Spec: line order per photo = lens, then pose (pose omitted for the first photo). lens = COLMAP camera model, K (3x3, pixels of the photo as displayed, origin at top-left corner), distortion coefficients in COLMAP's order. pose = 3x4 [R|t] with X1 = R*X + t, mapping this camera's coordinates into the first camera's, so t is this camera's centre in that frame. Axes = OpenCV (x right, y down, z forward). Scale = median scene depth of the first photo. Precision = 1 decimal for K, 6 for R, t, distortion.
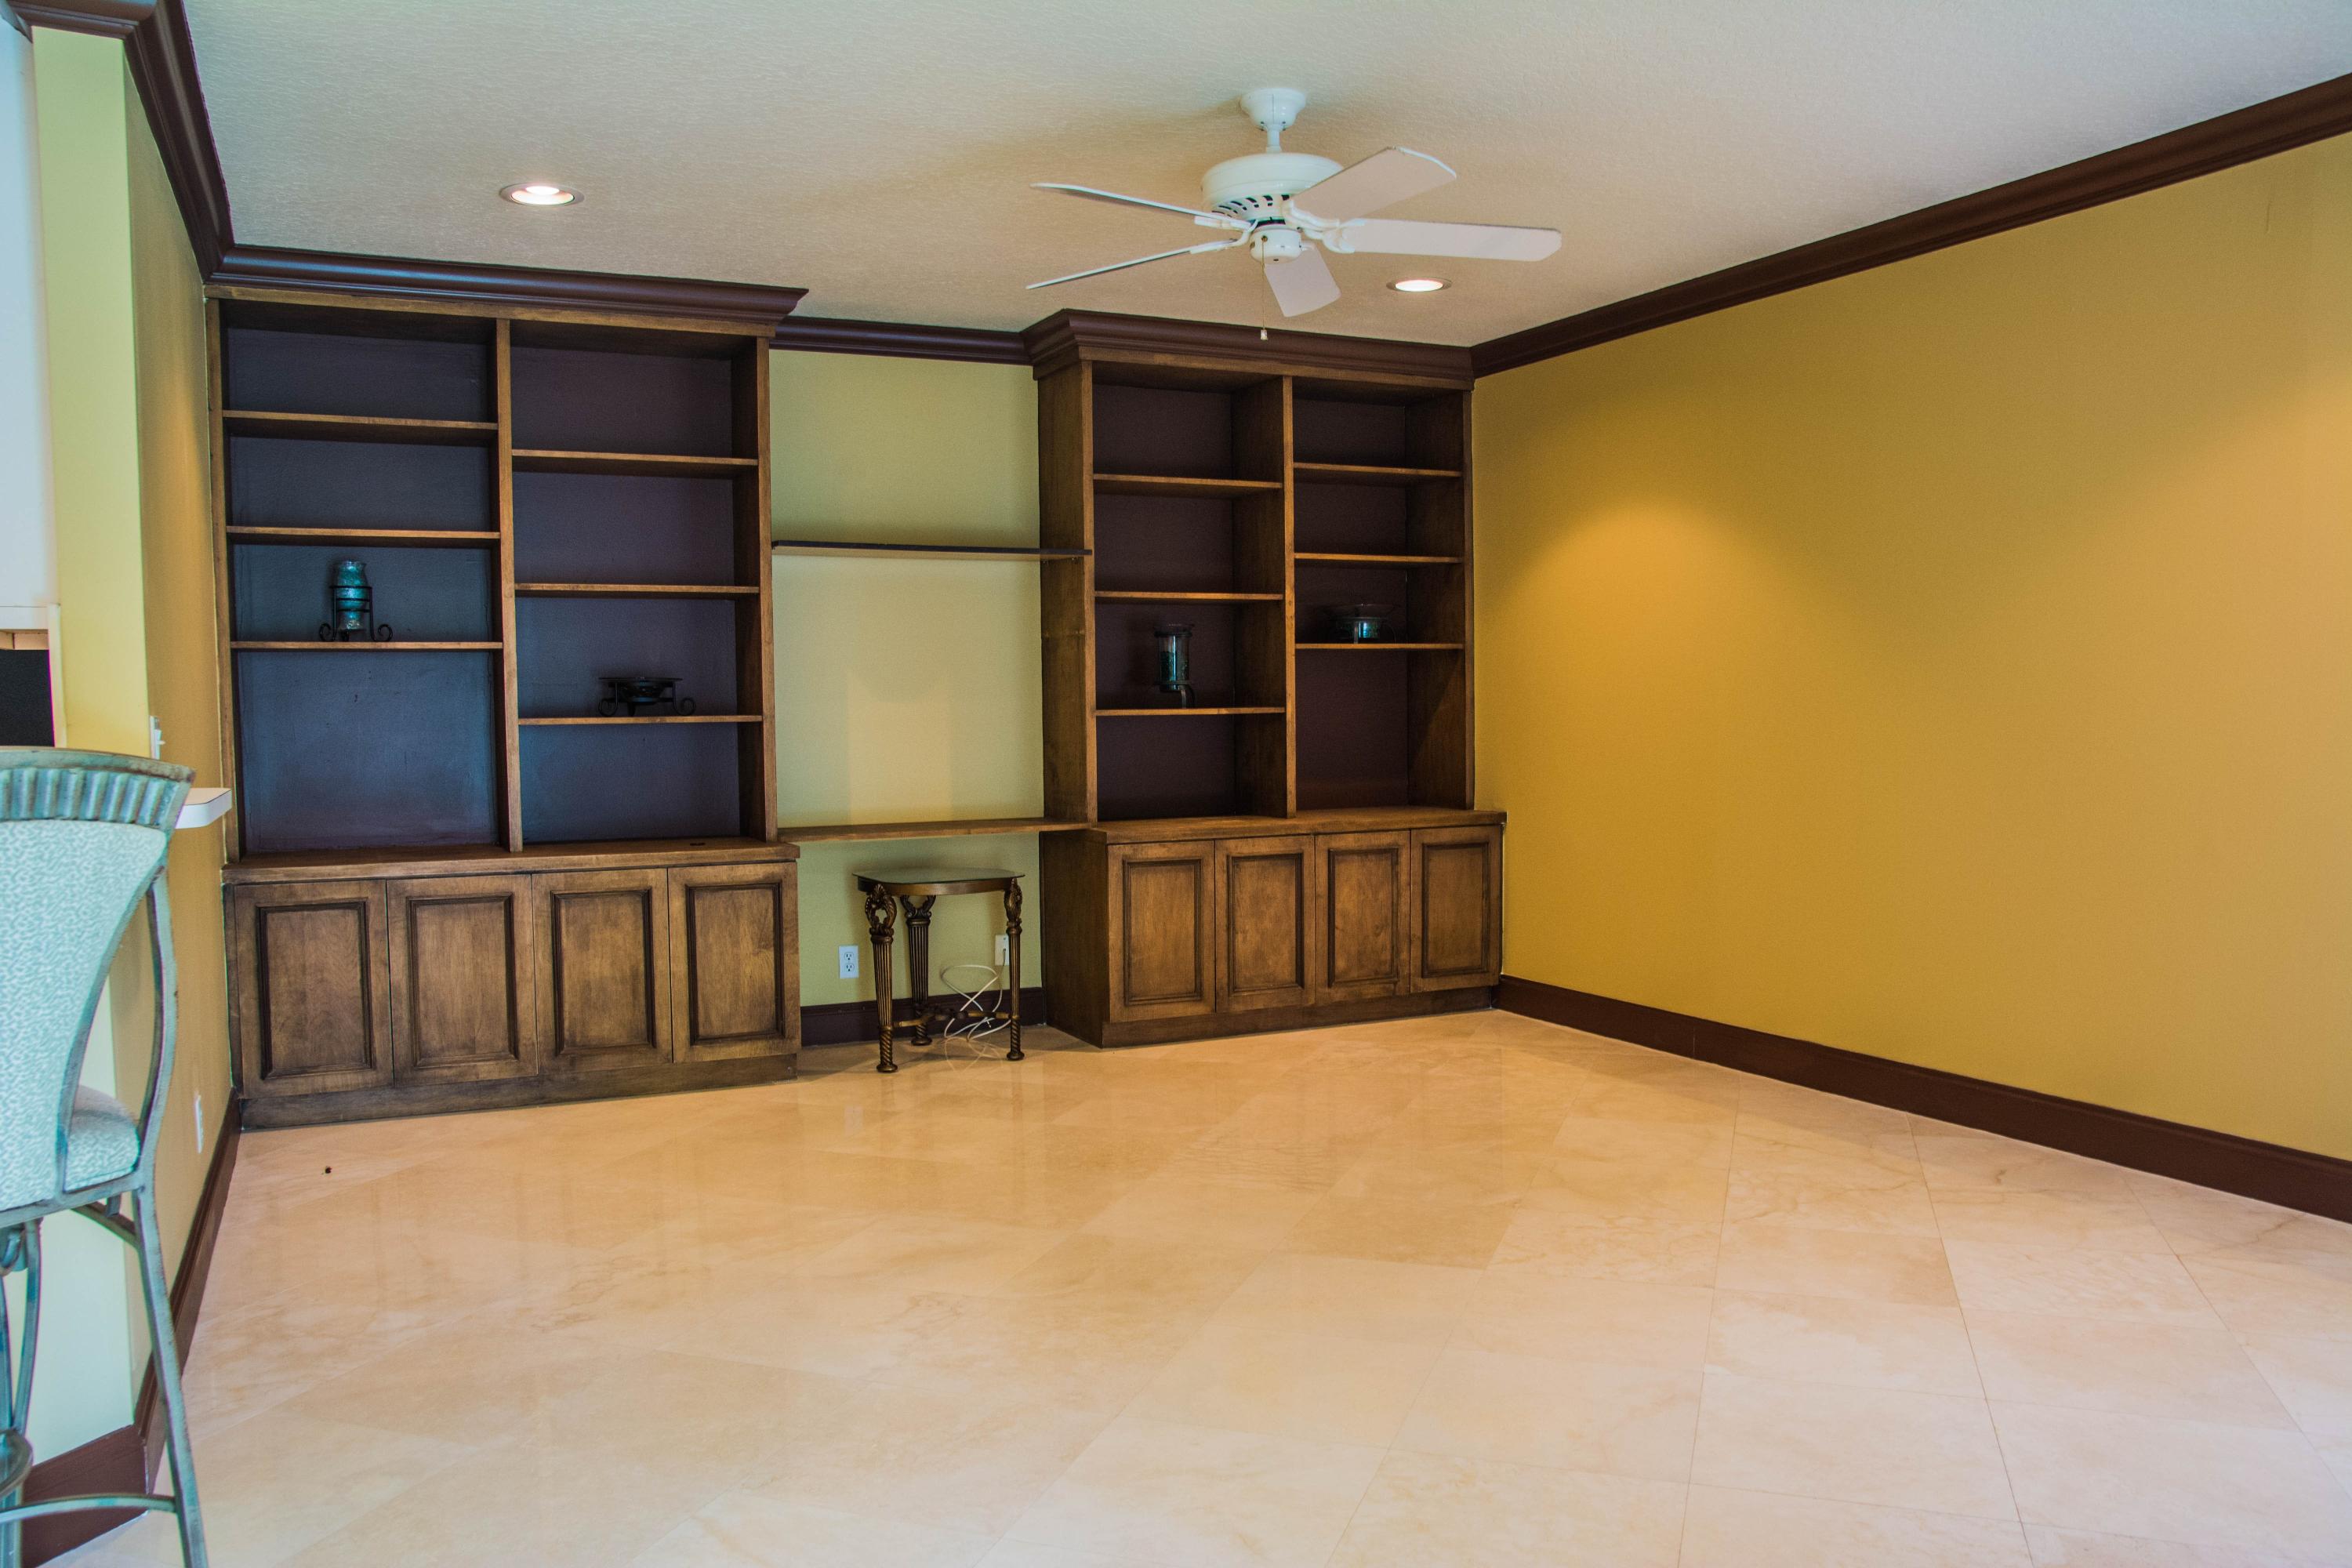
lens RADIAL K [[1840.8, 0, 1188.2], [0, 1840.8, 779.3], [0, 0, 1]] dist [-0.102091, 0.097330]
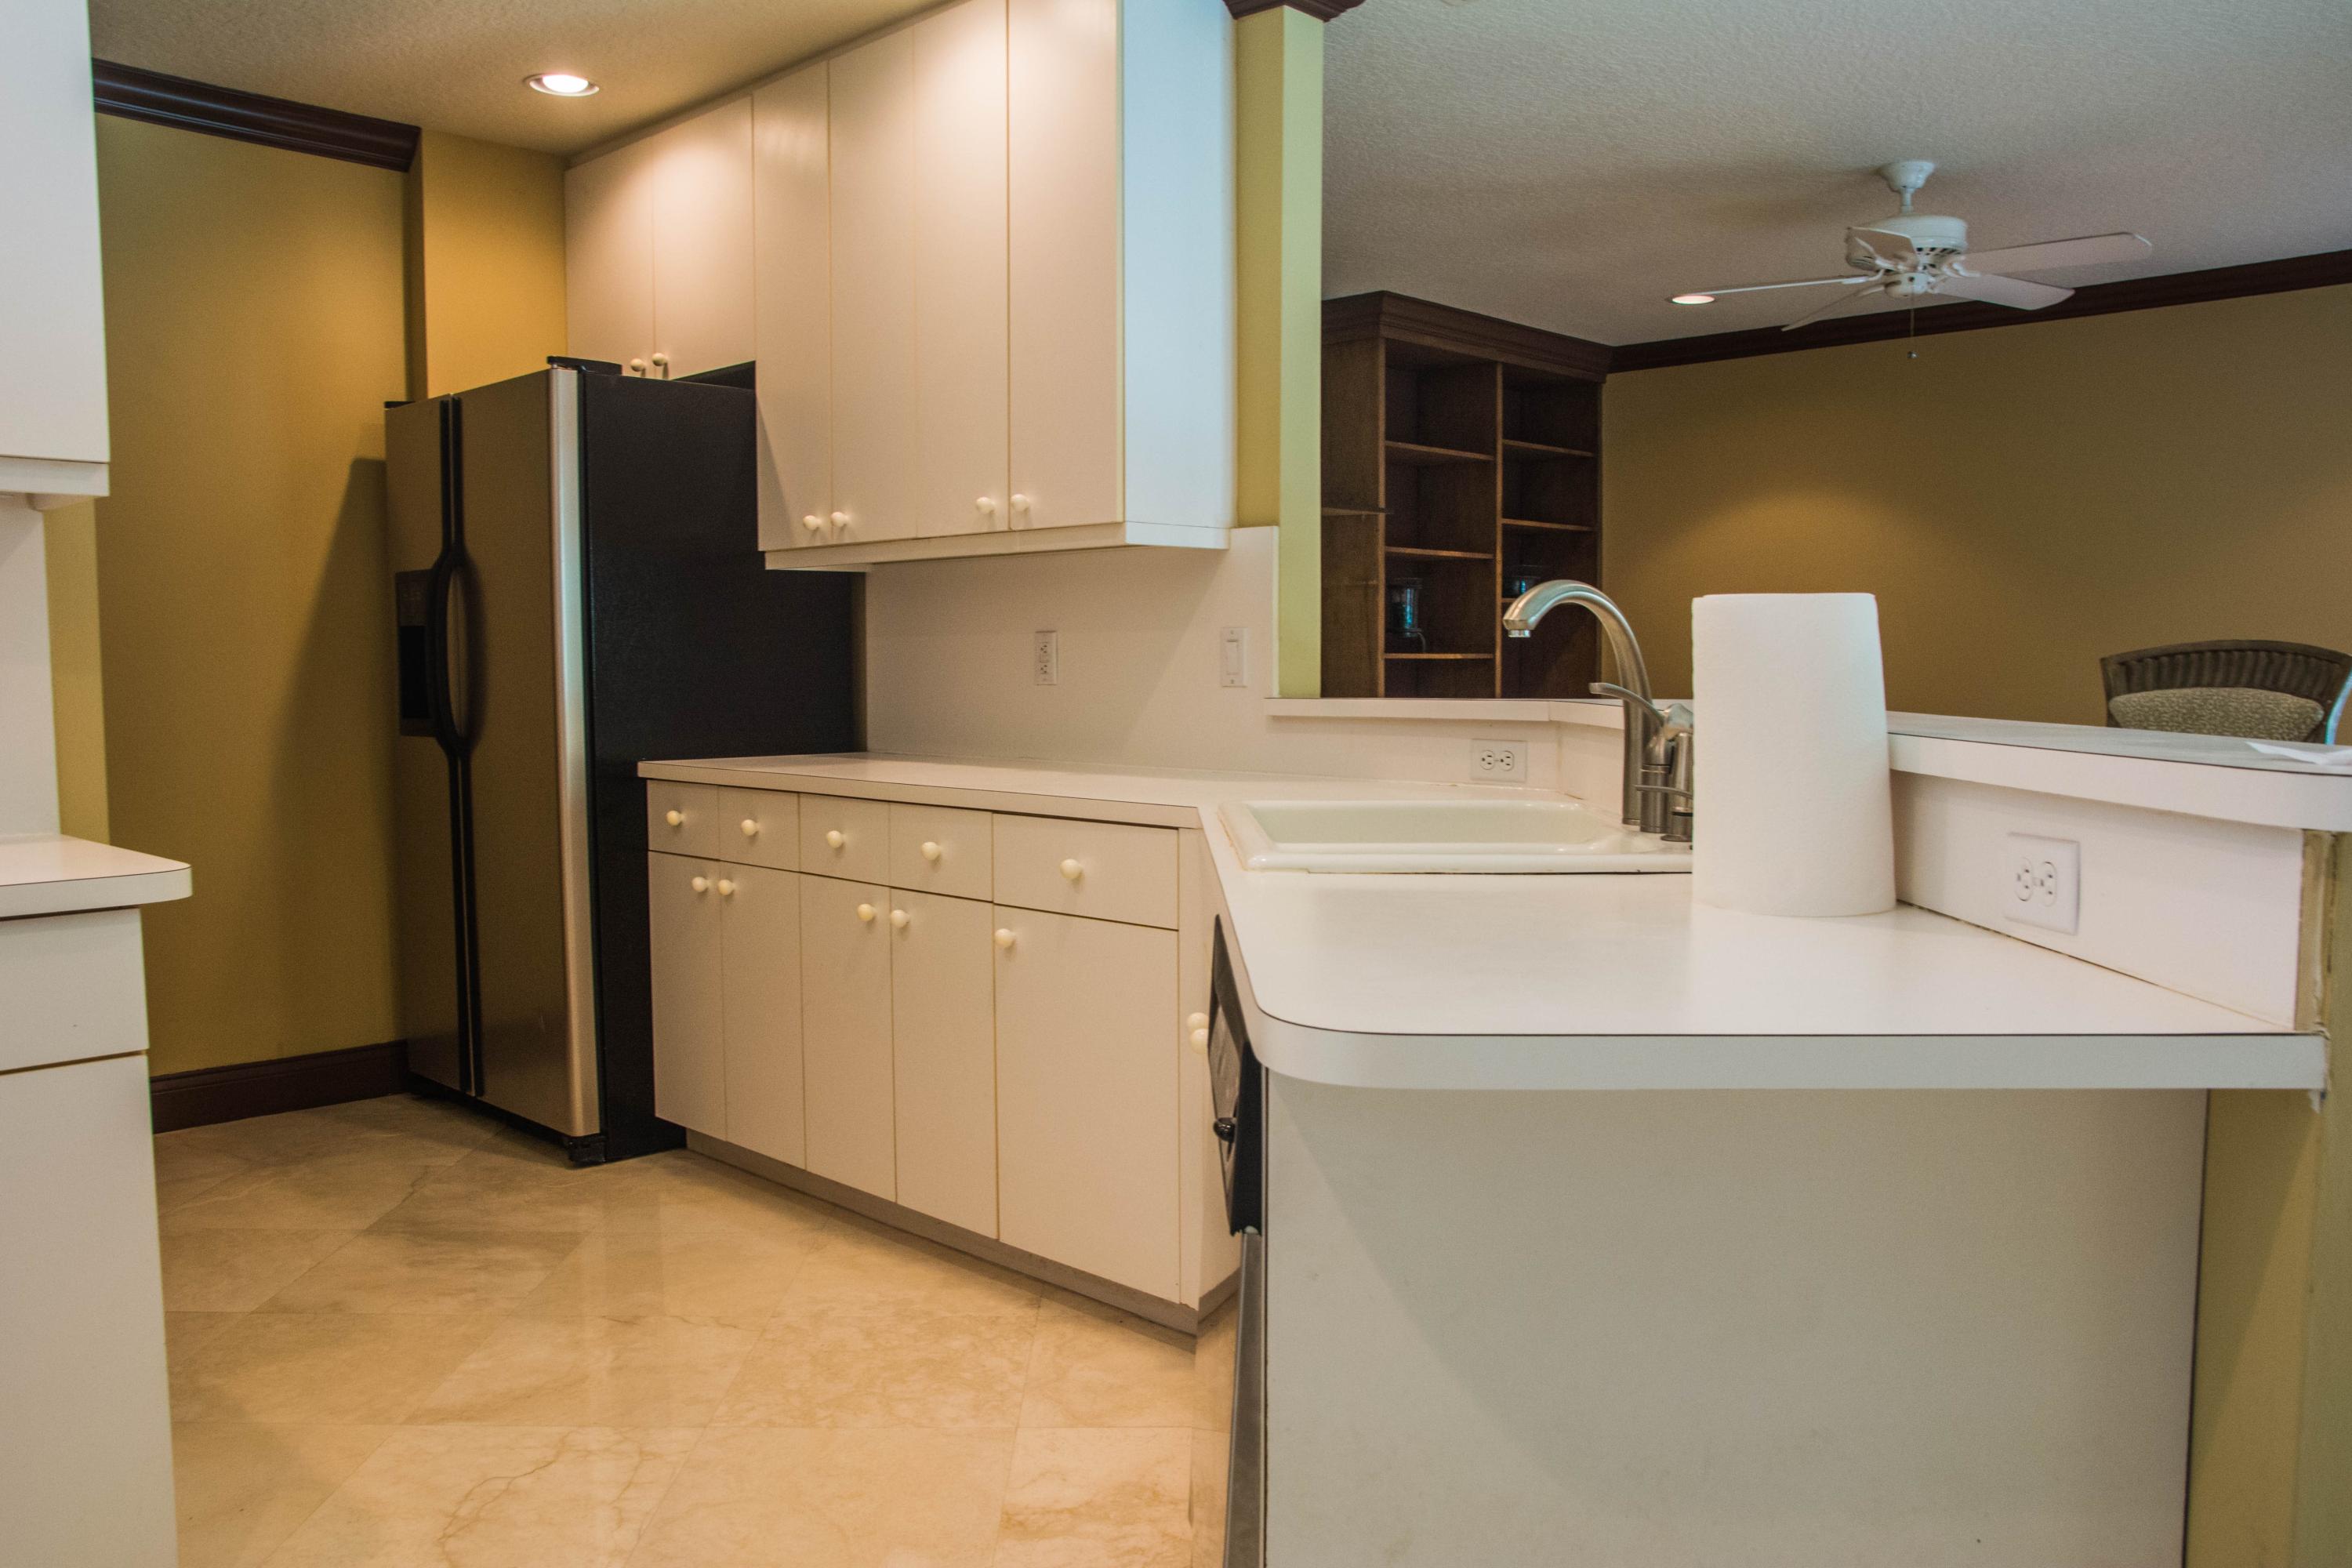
lens RADIAL K [[1840.8, 0, 1245.2], [0, 1840.8, 825.3], [0, 0, 1]] dist [-0.102091, 0.097330]
pose [[0.932053, -0.023833, 0.361537, -0.511308], [0.007168, 0.998852, 0.047368, 0.013018], [-0.362250, -0.041558, 0.931154, -0.015412]]
